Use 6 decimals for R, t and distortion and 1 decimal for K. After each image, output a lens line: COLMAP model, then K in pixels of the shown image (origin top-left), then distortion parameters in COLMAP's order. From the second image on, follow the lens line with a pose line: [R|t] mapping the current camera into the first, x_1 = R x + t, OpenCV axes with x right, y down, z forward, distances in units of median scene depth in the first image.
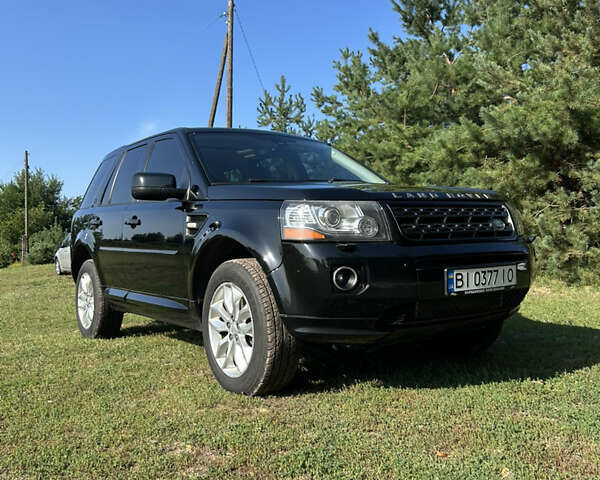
lens RADIAL K [[617.5, 0, 300.0], [0, 617.5, 240.0], [0, 0, 1]] dist [0.049679, -0.011380]
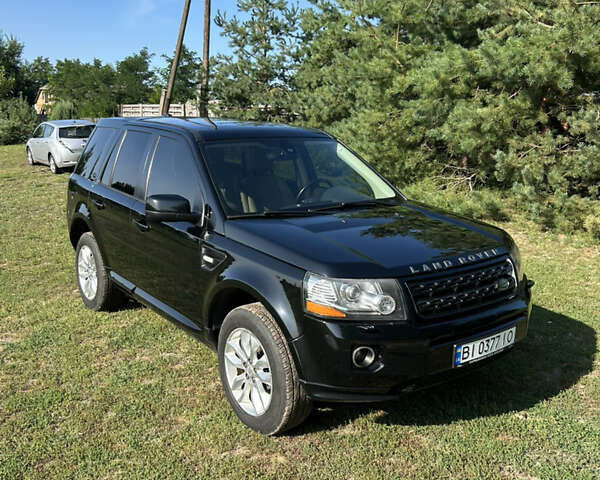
lens RADIAL K [[617.5, 0, 300.0], [0, 617.5, 240.0], [0, 0, 1]] dist [0.049679, -0.011380]
pose [[0.997944, 0.033227, 0.054813, -0.059188], [-0.044306, 0.975550, 0.215267, -0.209991], [-0.046321, -0.217253, 0.975016, -0.001398]]
